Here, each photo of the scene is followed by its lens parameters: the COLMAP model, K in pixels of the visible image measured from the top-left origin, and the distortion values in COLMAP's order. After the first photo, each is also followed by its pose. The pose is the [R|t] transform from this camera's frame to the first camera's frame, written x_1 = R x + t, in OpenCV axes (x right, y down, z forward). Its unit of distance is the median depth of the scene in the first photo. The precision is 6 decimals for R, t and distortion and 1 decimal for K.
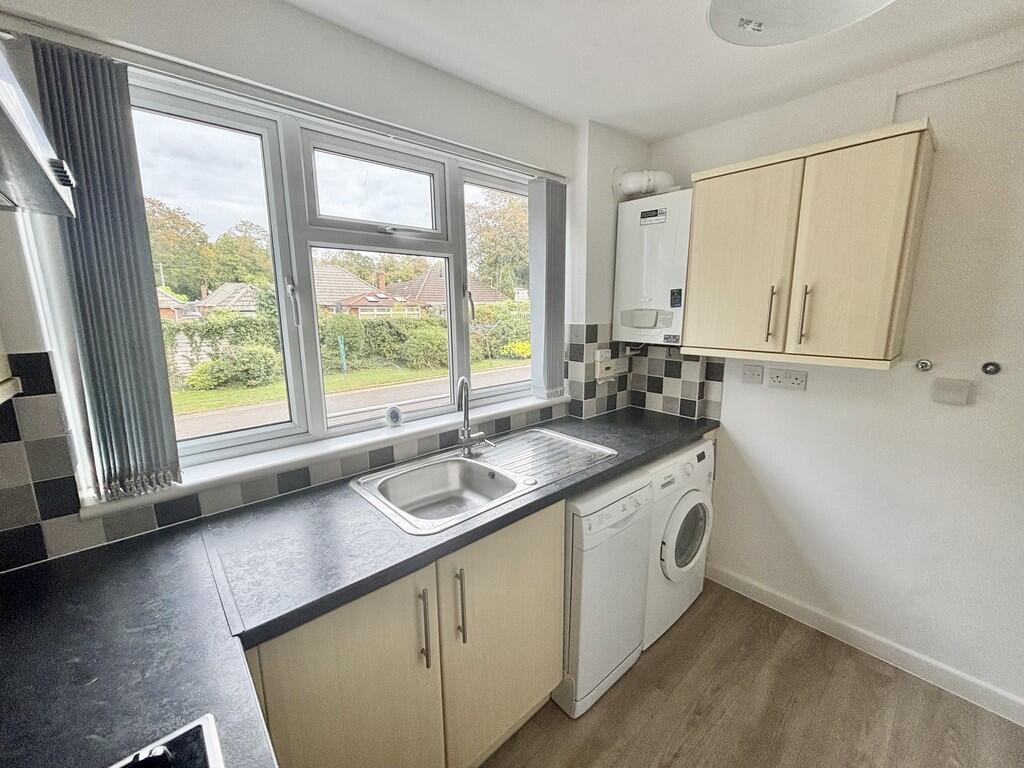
lens RADIAL K [[409.1, 0, 498.8], [0, 409.1, 384.6], [0, 0, 1]] dist [-0.001262, 0.000118]
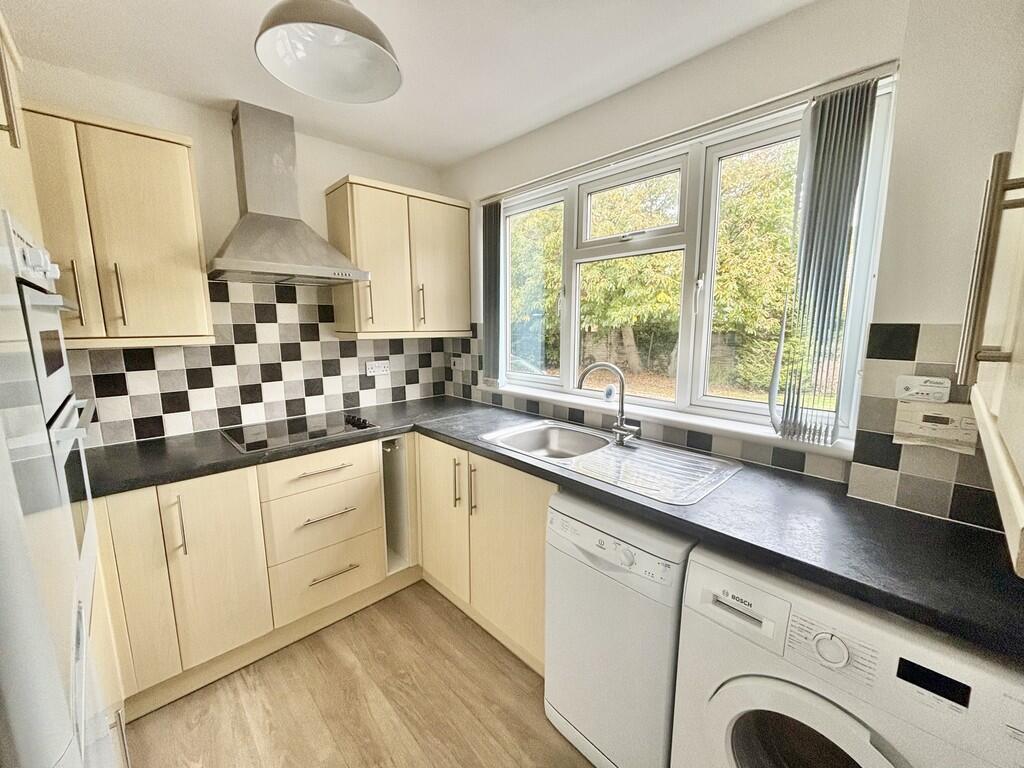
lens RADIAL K [[410.4, 0, 512.0], [0, 410.4, 384.0], [0, 0, 1]] dist [-0.000745, -0.000017]
pose [[0.024619, 0.164672, -0.986041, 0.881182], [-0.184247, 0.970191, 0.157425, -0.081670], [0.982572, 0.177799, 0.054226, 0.617603]]
